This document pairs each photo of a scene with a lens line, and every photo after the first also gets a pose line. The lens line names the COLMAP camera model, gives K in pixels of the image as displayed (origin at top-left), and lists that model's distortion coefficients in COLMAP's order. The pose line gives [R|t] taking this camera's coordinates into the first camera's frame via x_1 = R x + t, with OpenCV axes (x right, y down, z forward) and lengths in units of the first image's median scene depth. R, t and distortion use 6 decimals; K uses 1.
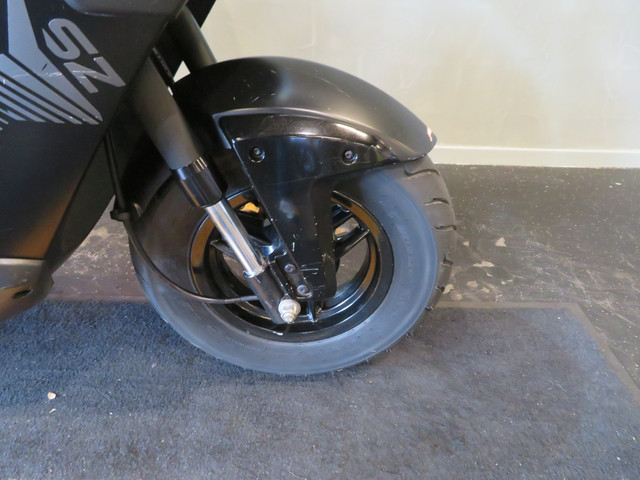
lens RADIAL K [[458.4, 0, 320.0], [0, 458.4, 240.0], [0, 0, 1]] dist [-0.008029, 0.003909]
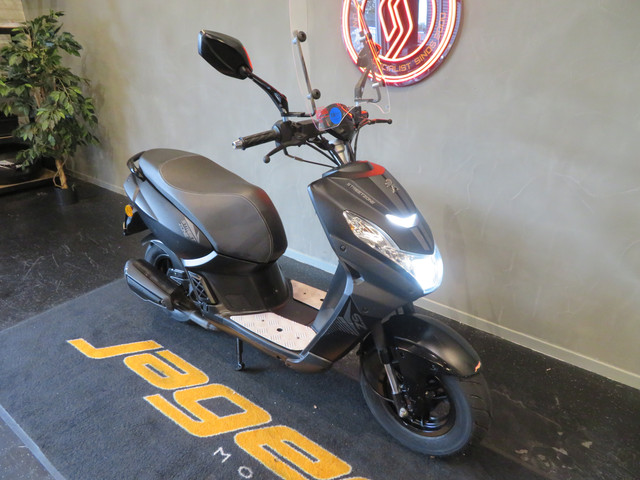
lens RADIAL K [[463.9, 0, 319.6], [0, 463.9, 241.5], [0, 0, 1]] dist [0.000019, 0.004221]
pose [[0.792951, 0.234934, -0.562170, 0.608867], [-0.339916, 0.936314, -0.088168, -0.271856], [0.505654, 0.261004, 0.822308, -1.238934]]
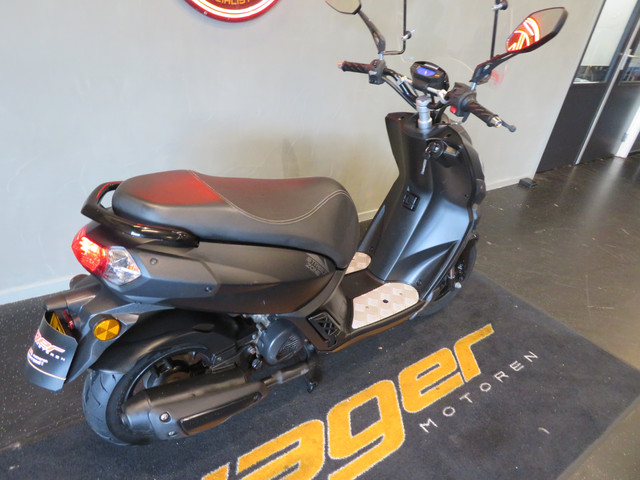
lens RADIAL K [[454.3, 0, 321.2], [0, 454.3, 239.1], [0, 0, 1]] dist [-0.008748, -0.001507]
pose [[0.796240, -0.225832, 0.561250, -2.153080], [0.238326, 0.969786, 0.052105, -0.483009], [-0.556060, 0.092272, 0.826004, -1.030074]]
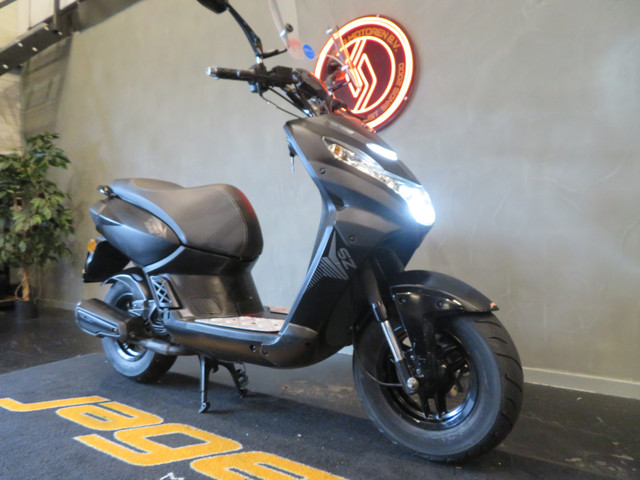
lens RADIAL K [[462.5, 0, 317.9], [0, 462.5, 238.1], [0, 0, 1]] dist [0.000317, 0.004193]
pose [[0.821221, -0.039971, -0.569208, 0.588841], [-0.291929, 0.827677, -0.479300, 0.549386], [0.490279, 0.559780, 0.668037, -0.688853]]
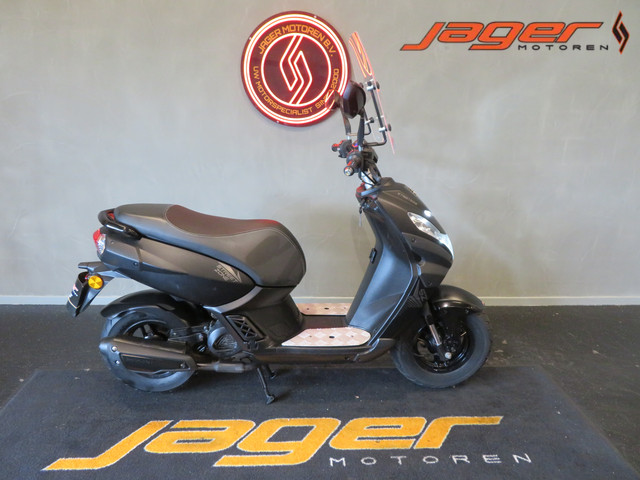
lens RADIAL K [[460.6, 0, 321.6], [0, 460.6, 238.9], [0, 0, 1]] dist [-0.003183, 0.002082]
pose [[0.999133, -0.024110, 0.033939, -0.858284], [0.032830, 0.957607, -0.286202, 0.208662], [-0.025599, 0.287068, 0.957568, -1.944771]]
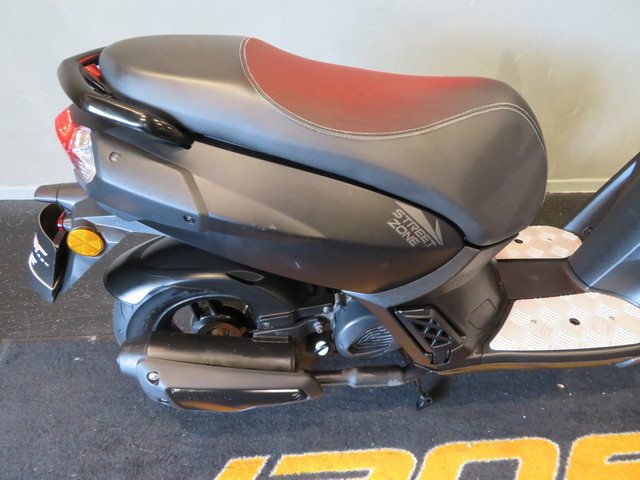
lens RADIAL K [[458.4, 0, 320.0], [0, 458.4, 240.0], [0, 0, 1]] dist [-0.008029, 0.003909]
pose [[0.997207, -0.049258, 0.056140, -1.507264], [0.044250, 0.995207, 0.087211, -0.372711], [-0.060167, -0.084483, 0.994607, -0.568945]]
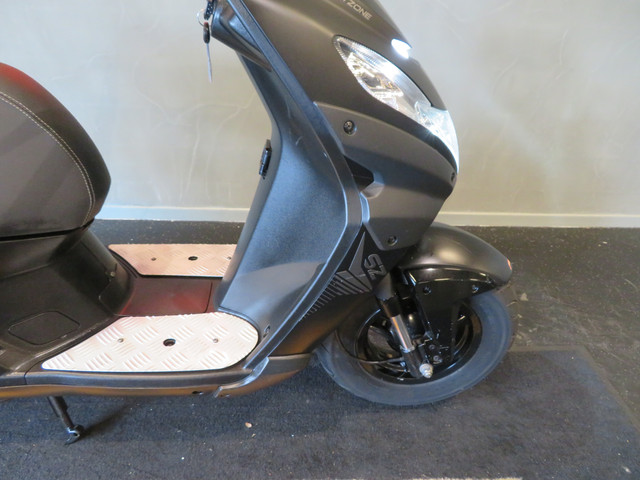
lens RADIAL K [[460.6, 0, 321.6], [0, 460.6, 238.9], [0, 0, 1]] dist [-0.003183, 0.002082]
pose [[0.998861, -0.012124, 0.046157, -0.401506], [0.012947, 0.999762, -0.017555, -0.230297], [-0.045933, 0.018132, 0.998780, -0.509079]]
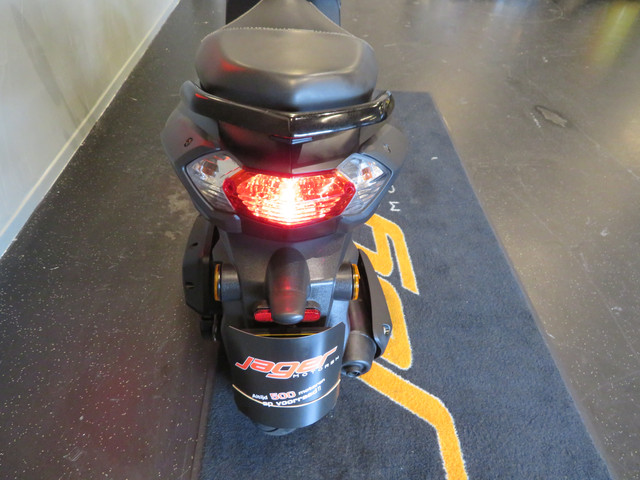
lens RADIAL K [[463.9, 0, 319.6], [0, 463.9, 241.5], [0, 0, 1]] dist [0.000019, 0.004221]
pose [[-0.033866, -0.693458, 0.719700, -2.600743], [0.503064, 0.610409, 0.611824, -0.961578], [-0.863586, 0.382775, 0.328182, 0.170636]]
